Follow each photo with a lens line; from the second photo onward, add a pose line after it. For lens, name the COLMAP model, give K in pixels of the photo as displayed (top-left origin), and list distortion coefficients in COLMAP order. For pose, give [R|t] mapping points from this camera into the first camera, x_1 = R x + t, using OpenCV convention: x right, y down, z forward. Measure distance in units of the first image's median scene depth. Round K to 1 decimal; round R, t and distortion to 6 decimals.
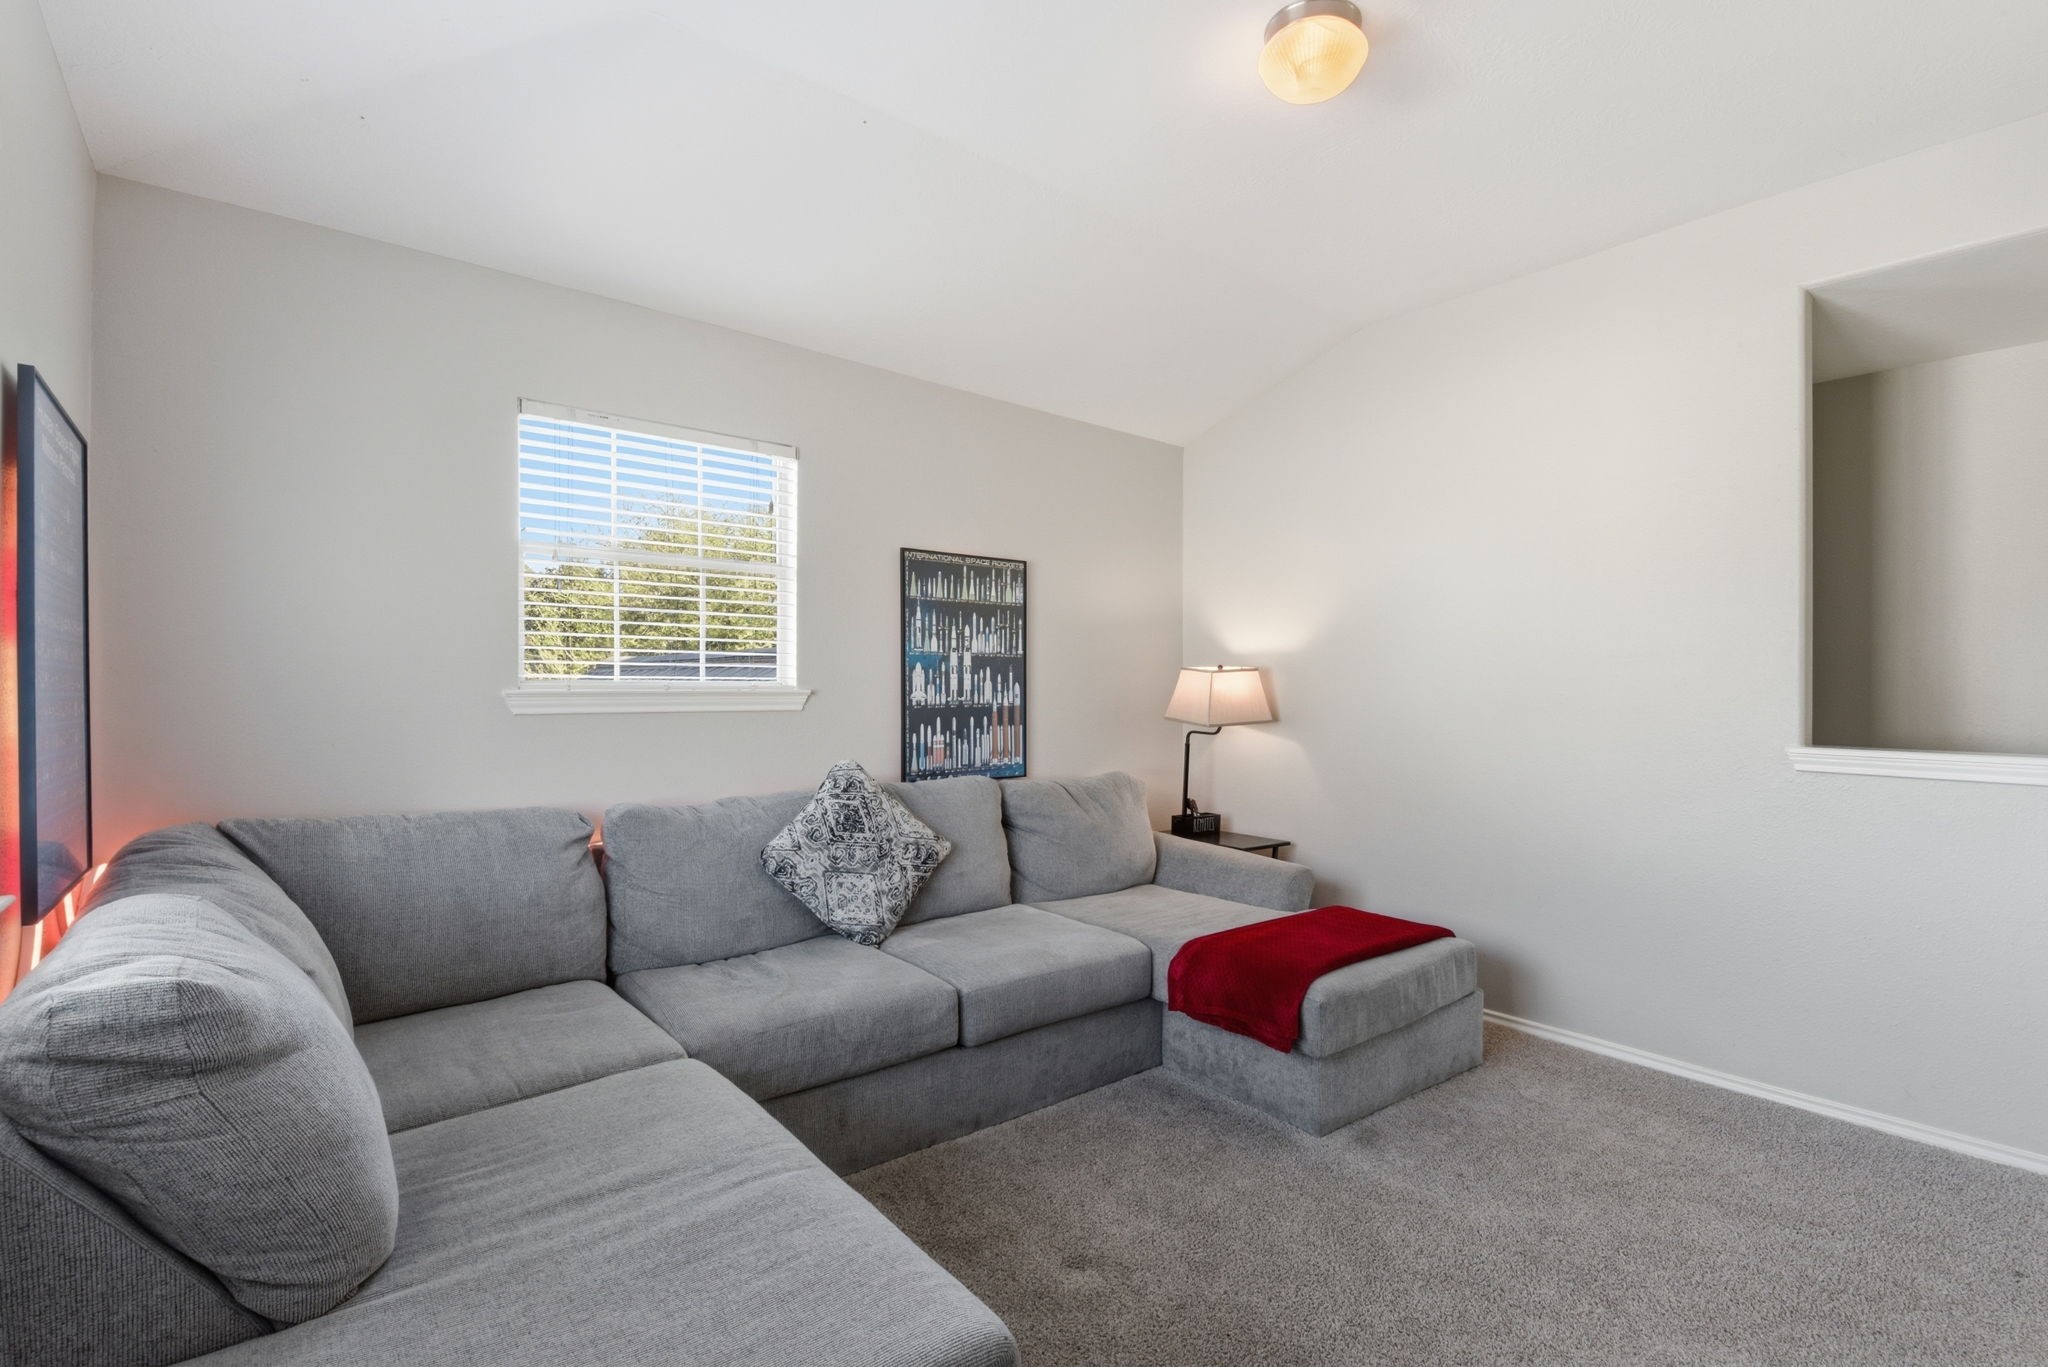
lens RADIAL K [[946.3, 0, 1044.9], [0, 946.3, 677.5], [0, 0, 1]] dist [0.002445, -0.012427]
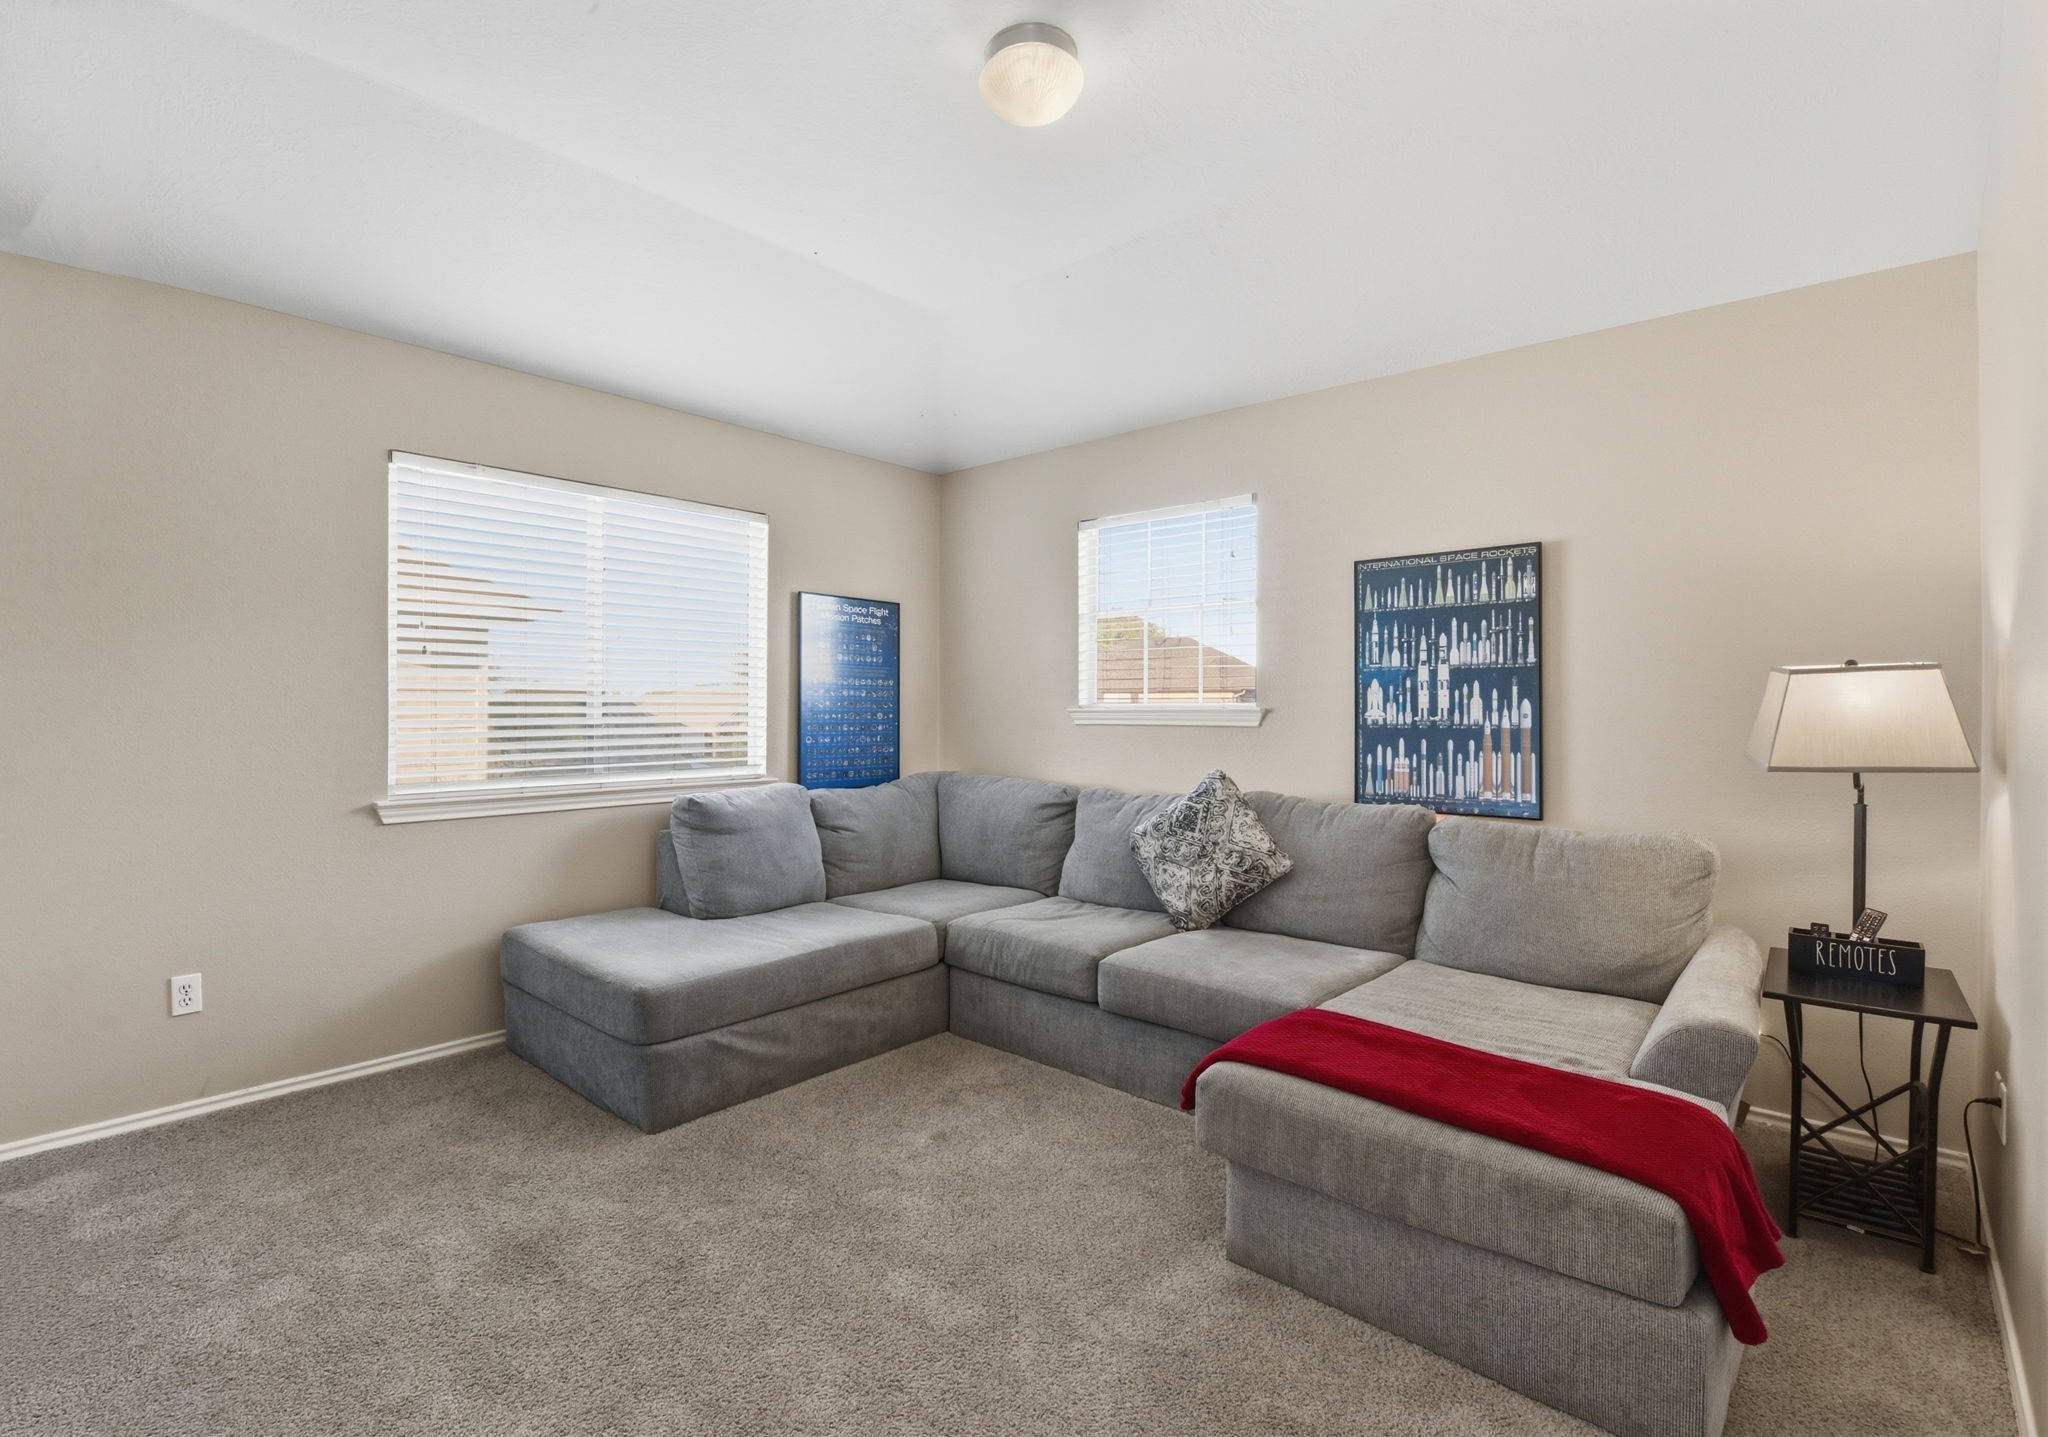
lens RADIAL K [[967.8, 0, 989.4], [0, 967.8, 707.7], [0, 0, 1]] dist [0.000358, -0.011545]
pose [[0.148661, -0.007631, -0.988859, 0.743091], [0.007175, 0.999952, -0.006638, 0.015771], [0.988862, -0.006108, 0.148709, 0.467357]]
